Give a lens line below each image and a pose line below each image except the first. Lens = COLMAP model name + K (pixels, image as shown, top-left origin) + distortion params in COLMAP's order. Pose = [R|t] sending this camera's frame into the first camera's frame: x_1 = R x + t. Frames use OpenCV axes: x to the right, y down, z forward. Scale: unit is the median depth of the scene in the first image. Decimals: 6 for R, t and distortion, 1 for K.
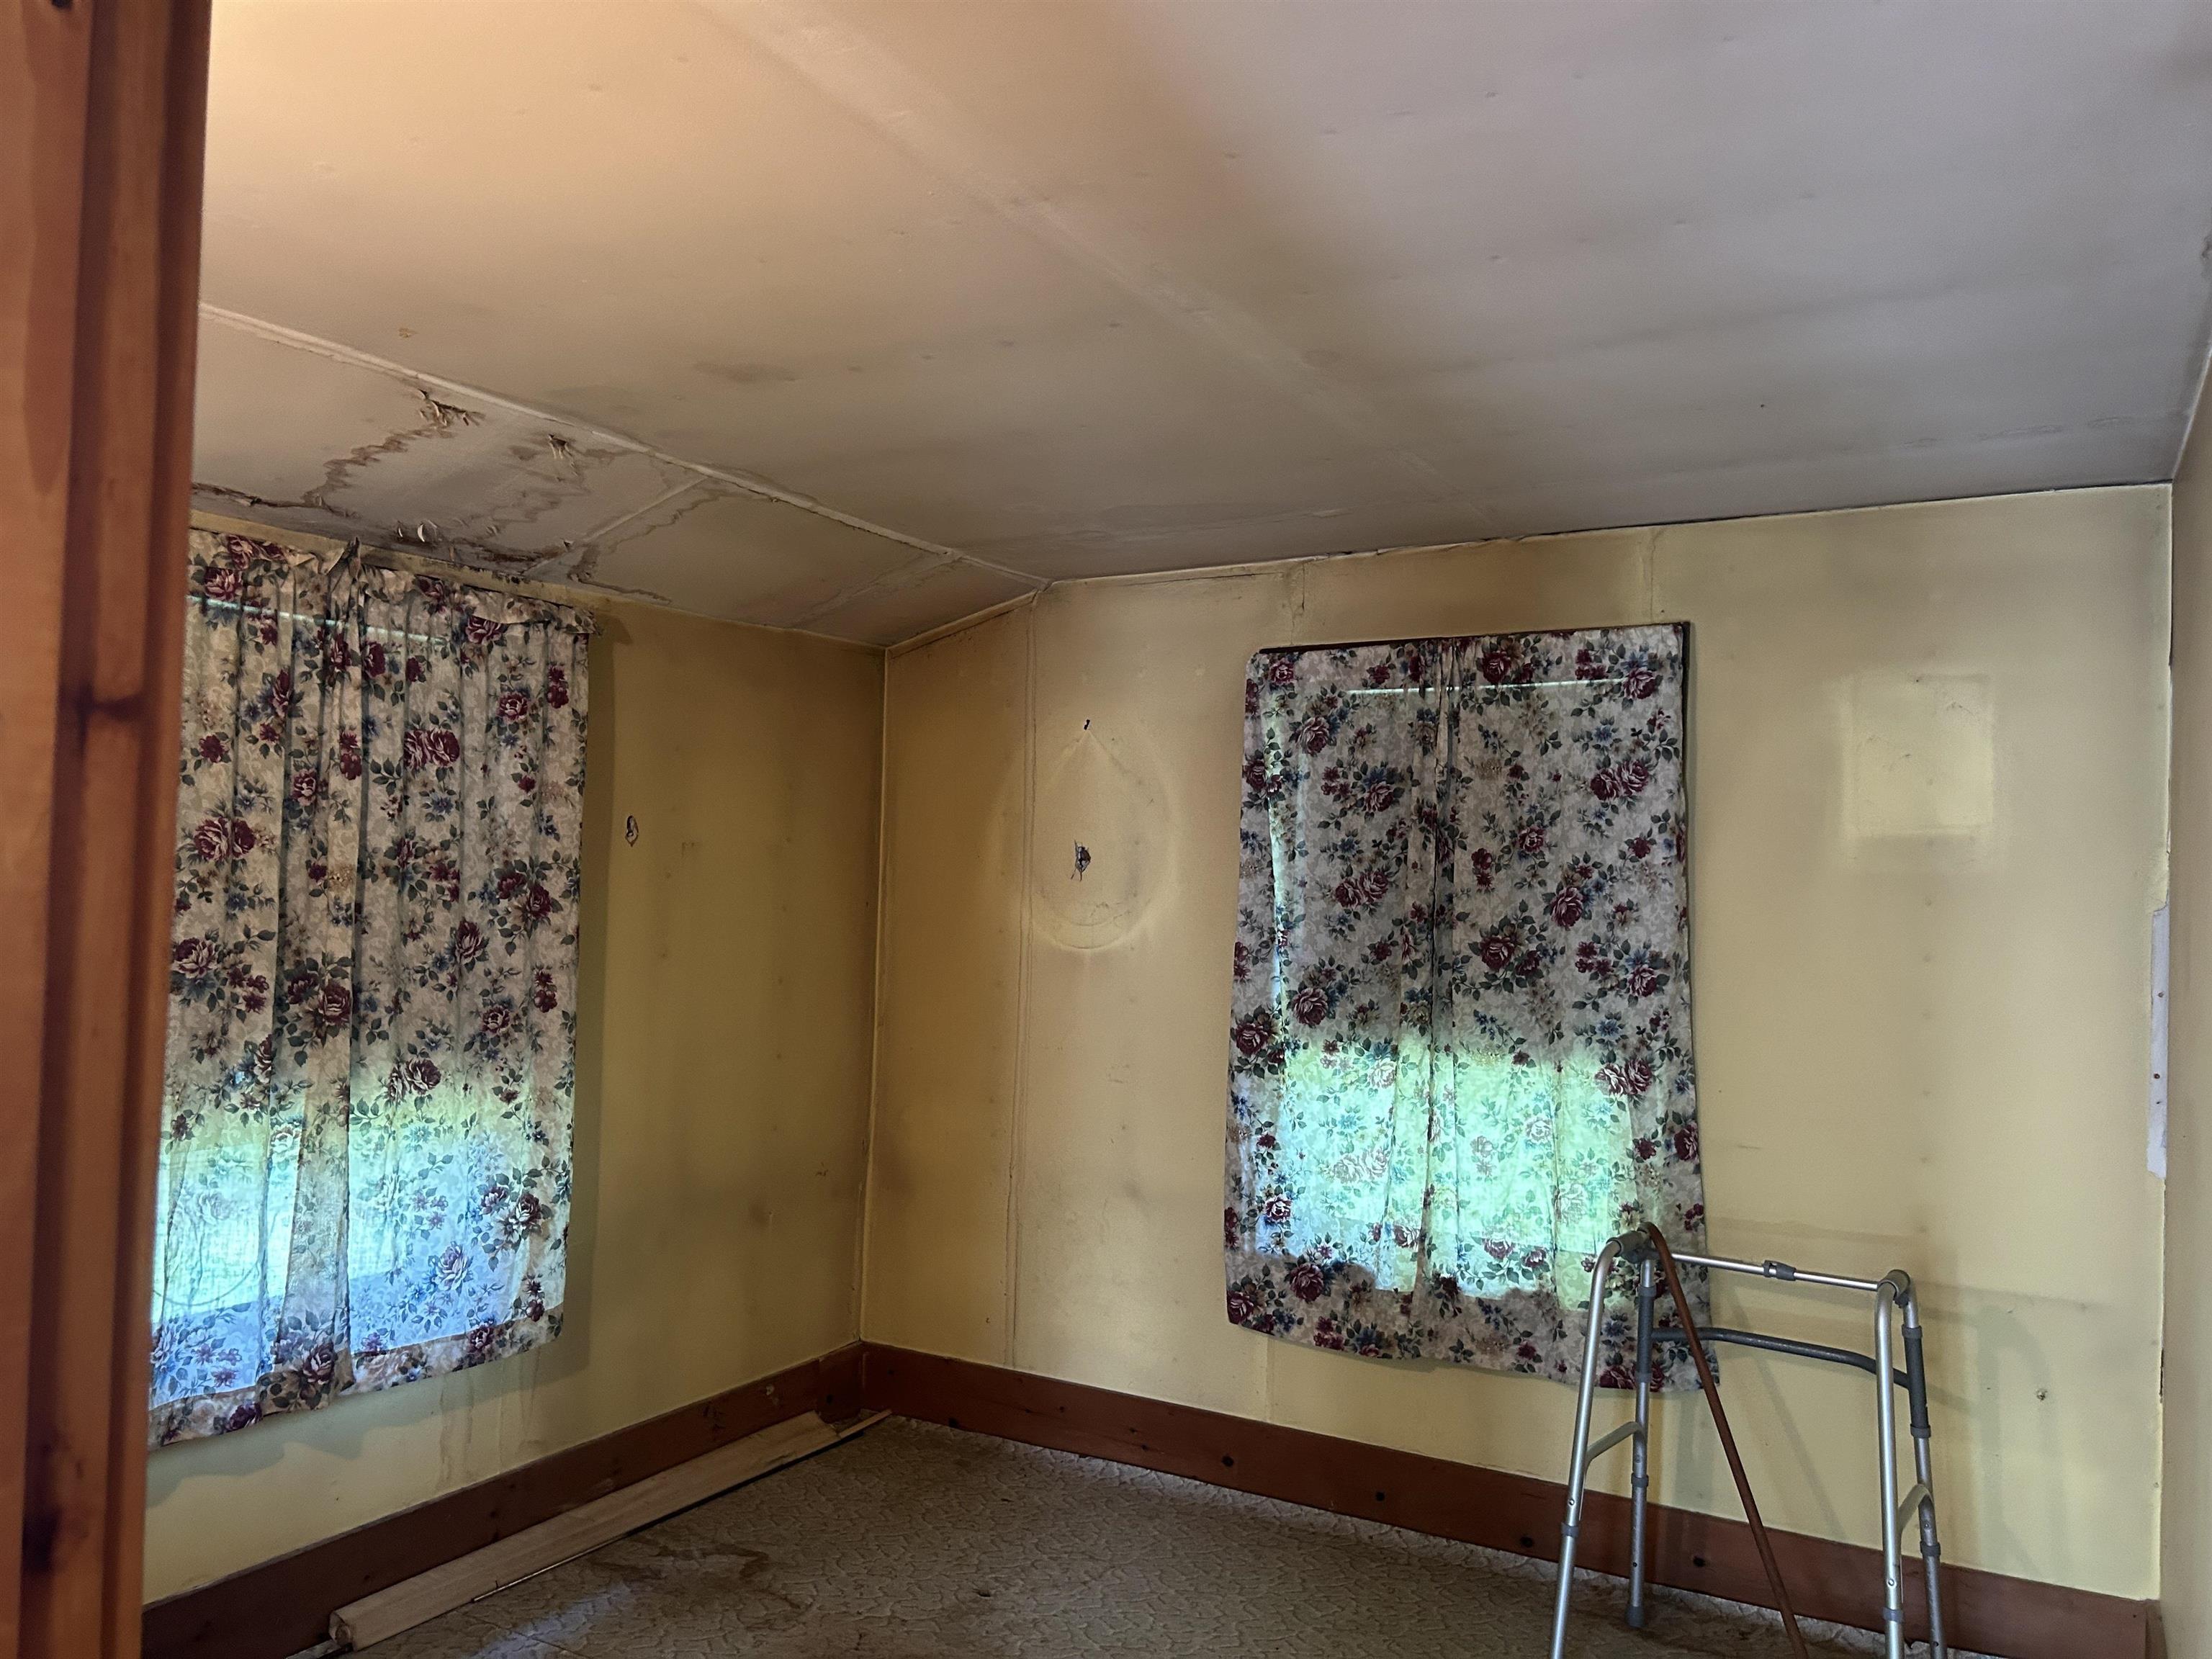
lens RADIAL K [[1687.8, 0, 1106.0], [0, 1687.8, 829.5], [0, 0, 1]] dist [0.002938, 0.003216]
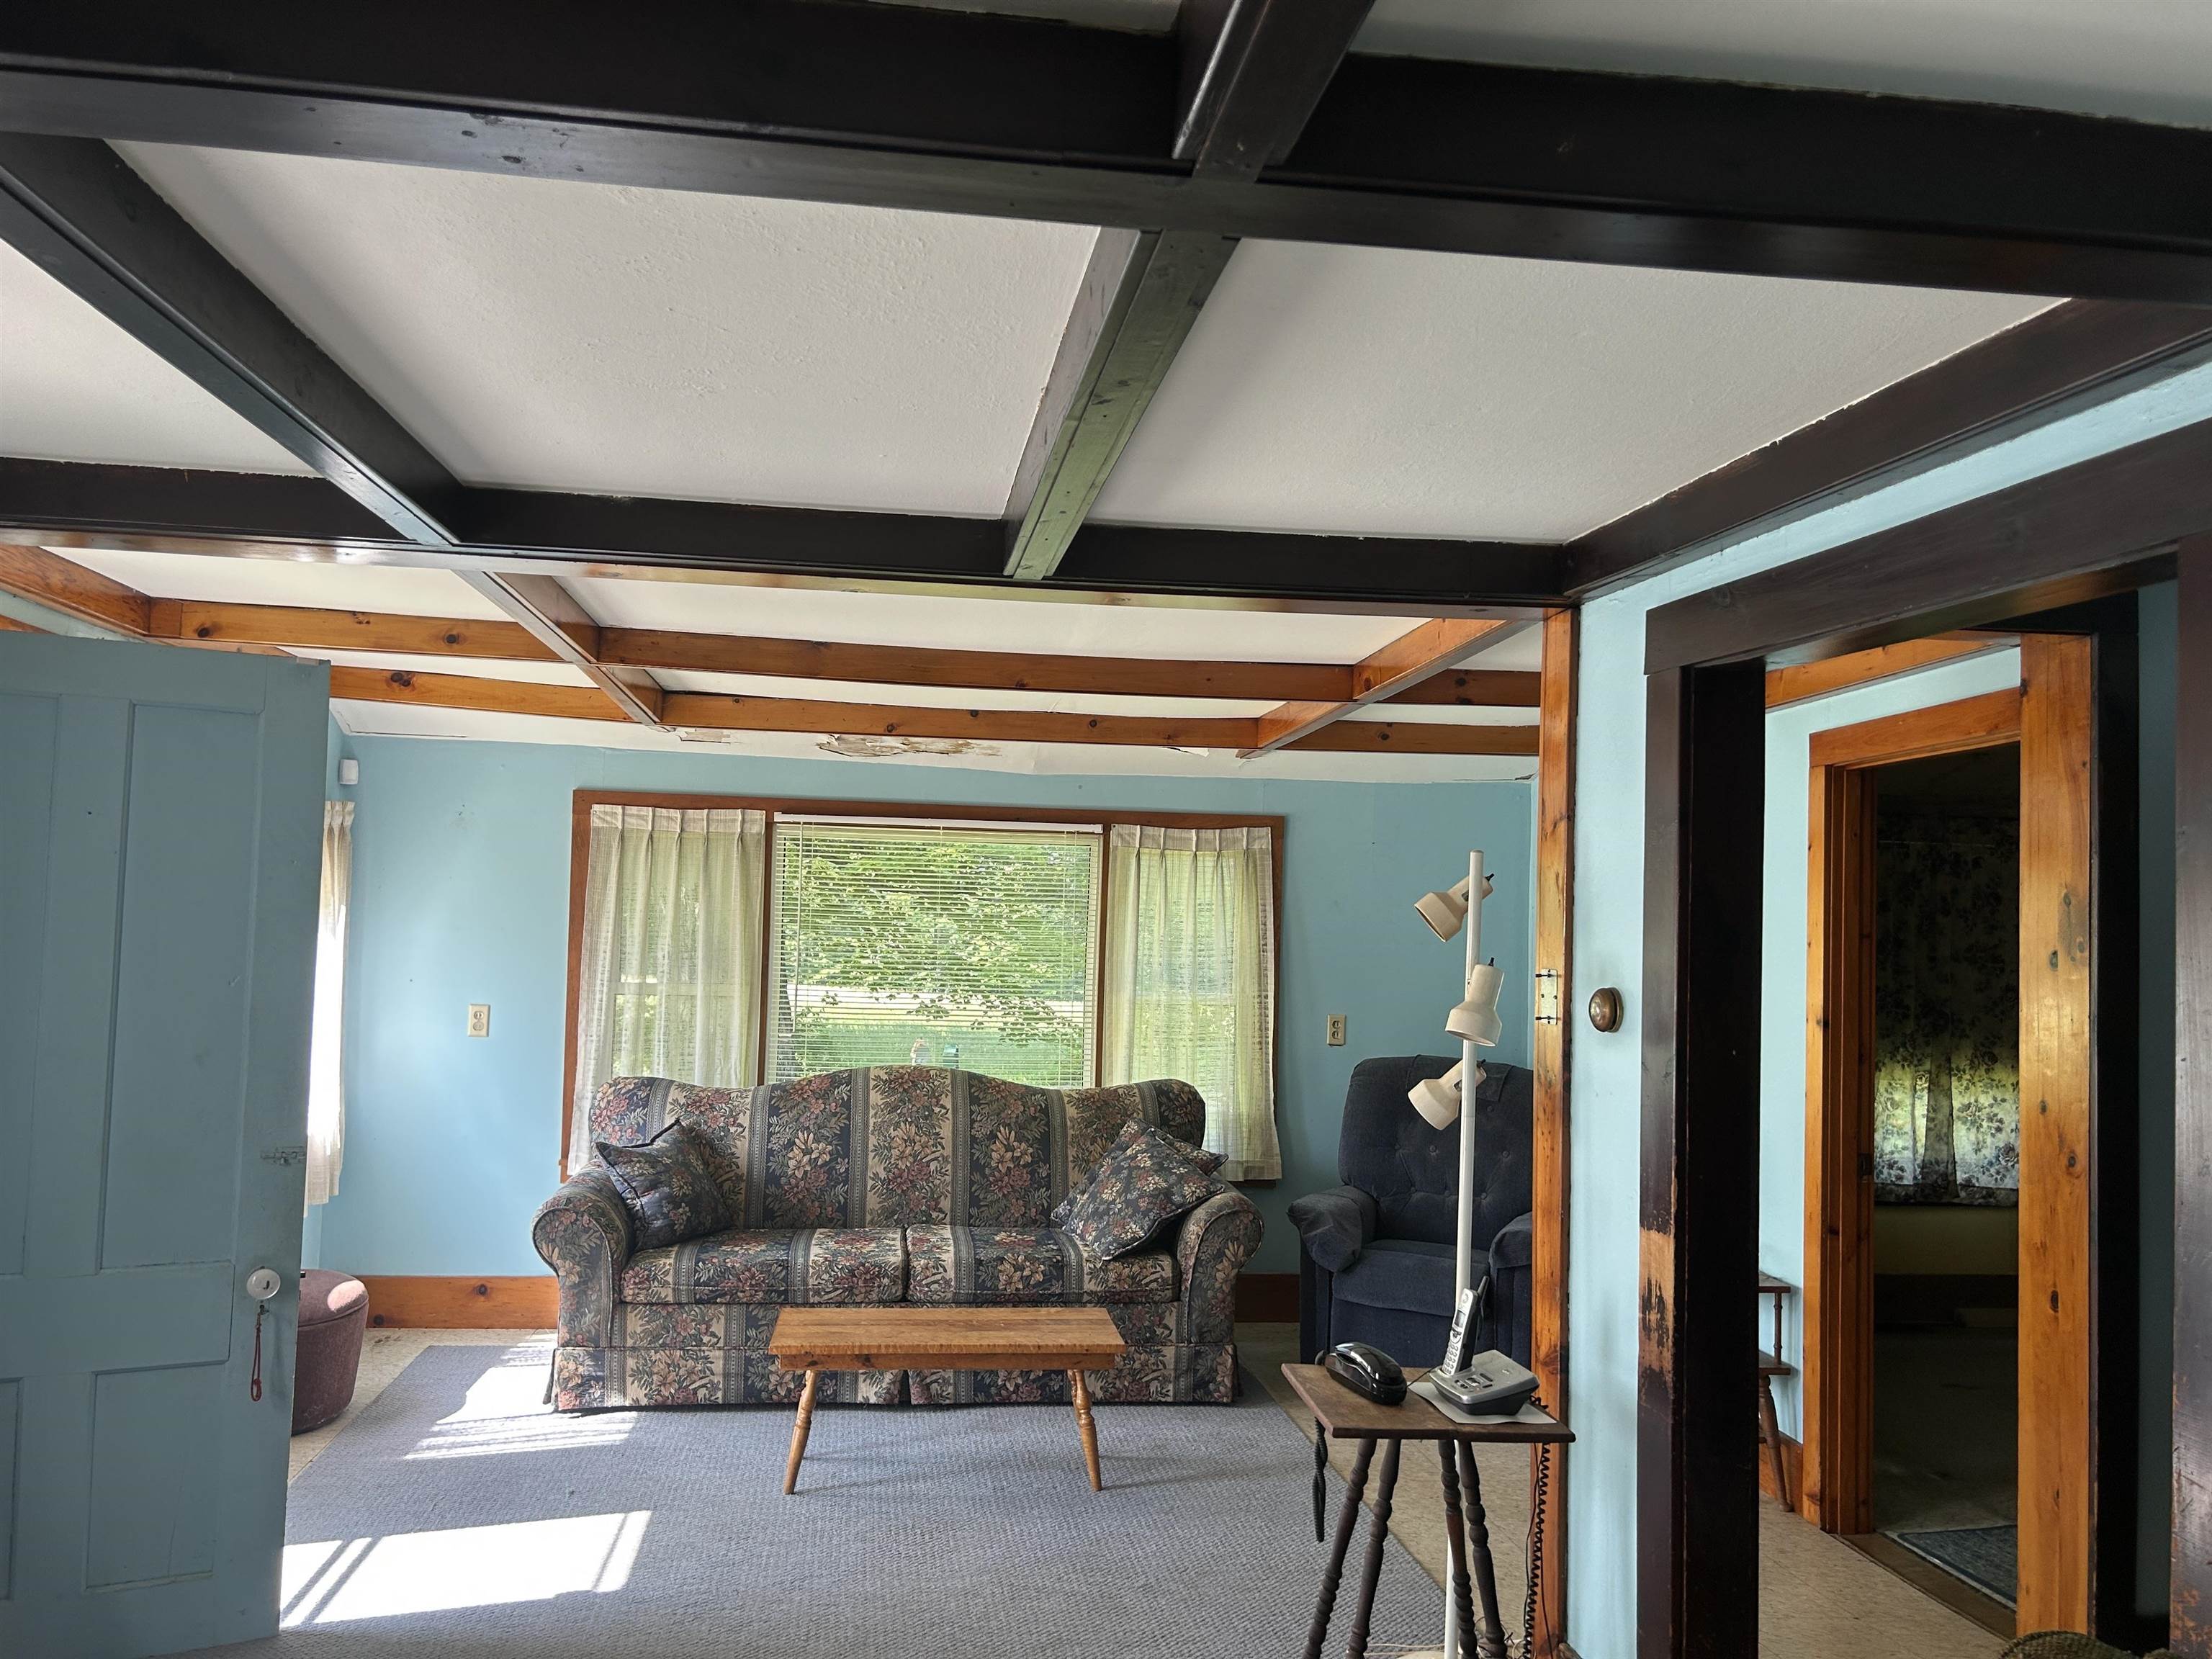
lens RADIAL K [[1687.8, 0, 1106.0], [0, 1687.8, 829.5], [0, 0, 1]] dist [0.002938, 0.003216]
pose [[0.596583, -0.047414, -0.801150, 0.658194], [0.011912, 0.998666, -0.050233, -0.045659], [0.802463, 0.020425, 0.596352, -1.173806]]
